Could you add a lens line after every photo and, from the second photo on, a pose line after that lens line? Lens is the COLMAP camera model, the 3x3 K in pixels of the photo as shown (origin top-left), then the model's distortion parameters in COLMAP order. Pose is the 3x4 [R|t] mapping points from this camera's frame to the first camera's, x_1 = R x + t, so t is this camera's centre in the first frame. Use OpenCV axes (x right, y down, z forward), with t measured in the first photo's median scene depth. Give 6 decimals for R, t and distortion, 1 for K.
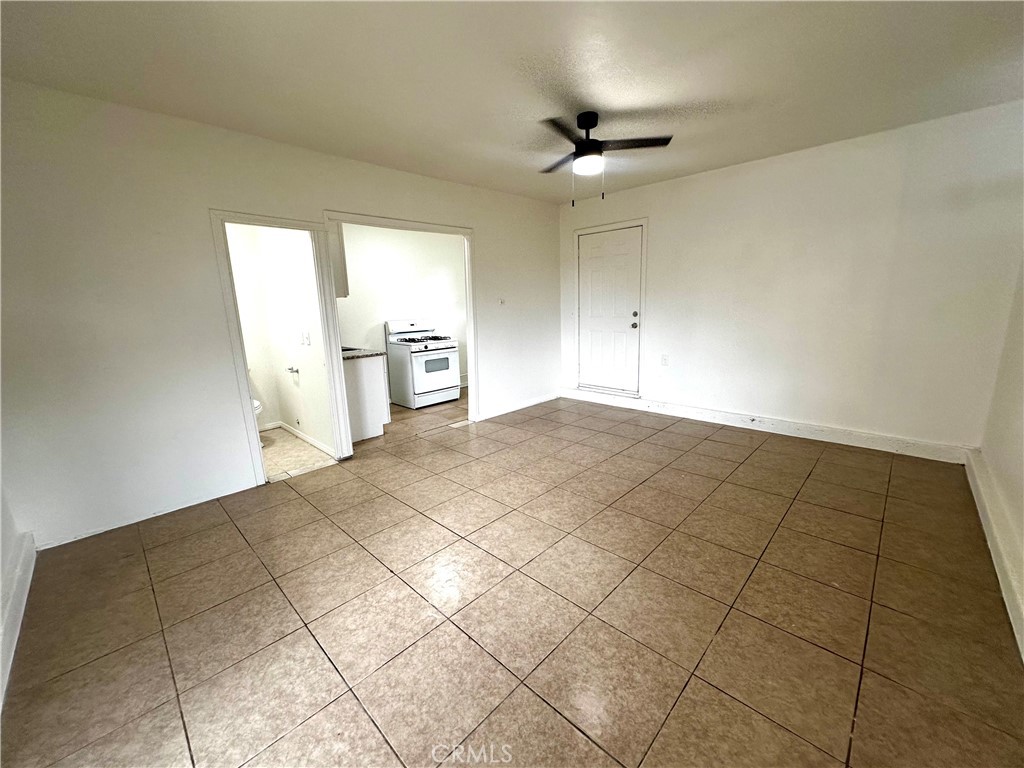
lens RADIAL K [[407.2, 0, 513.4], [0, 407.2, 384.6], [0, 0, 1]] dist [-0.001635, 0.000671]
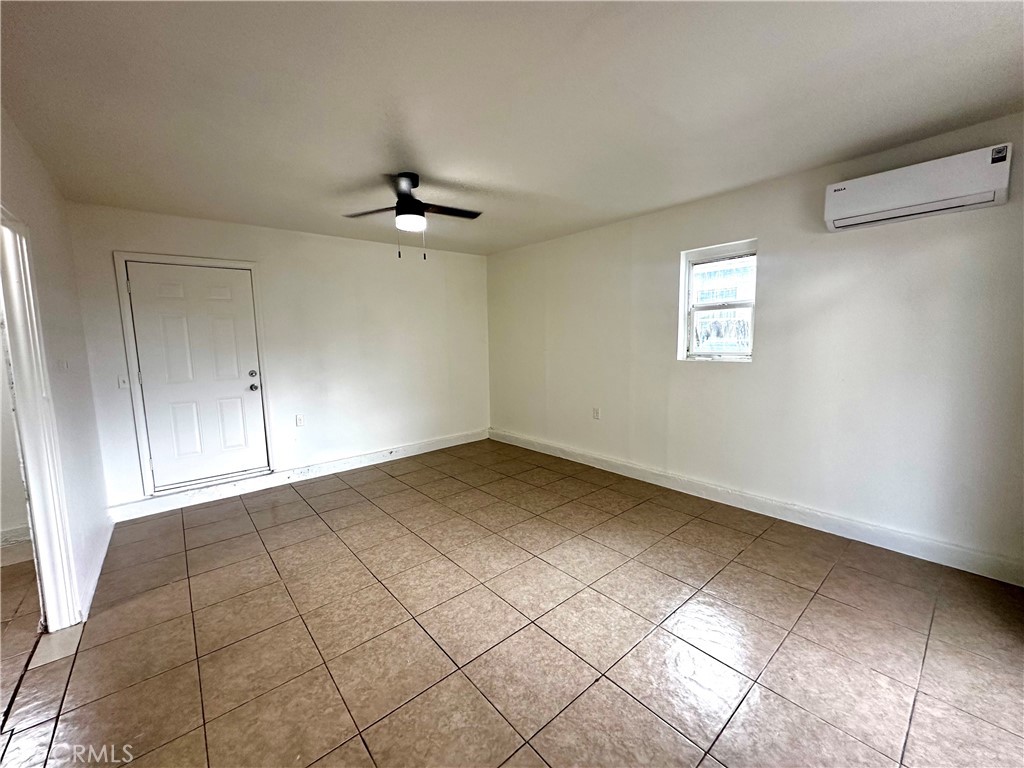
lens RADIAL K [[407.2, 0, 511.4], [0, 407.2, 385.2], [0, 0, 1]] dist [-0.001635, 0.000671]
pose [[0.101518, -0.088824, 0.990860, -0.677618], [0.221465, 0.973031, 0.064536, -0.130092], [-0.969870, 0.212889, 0.118451, 0.597459]]
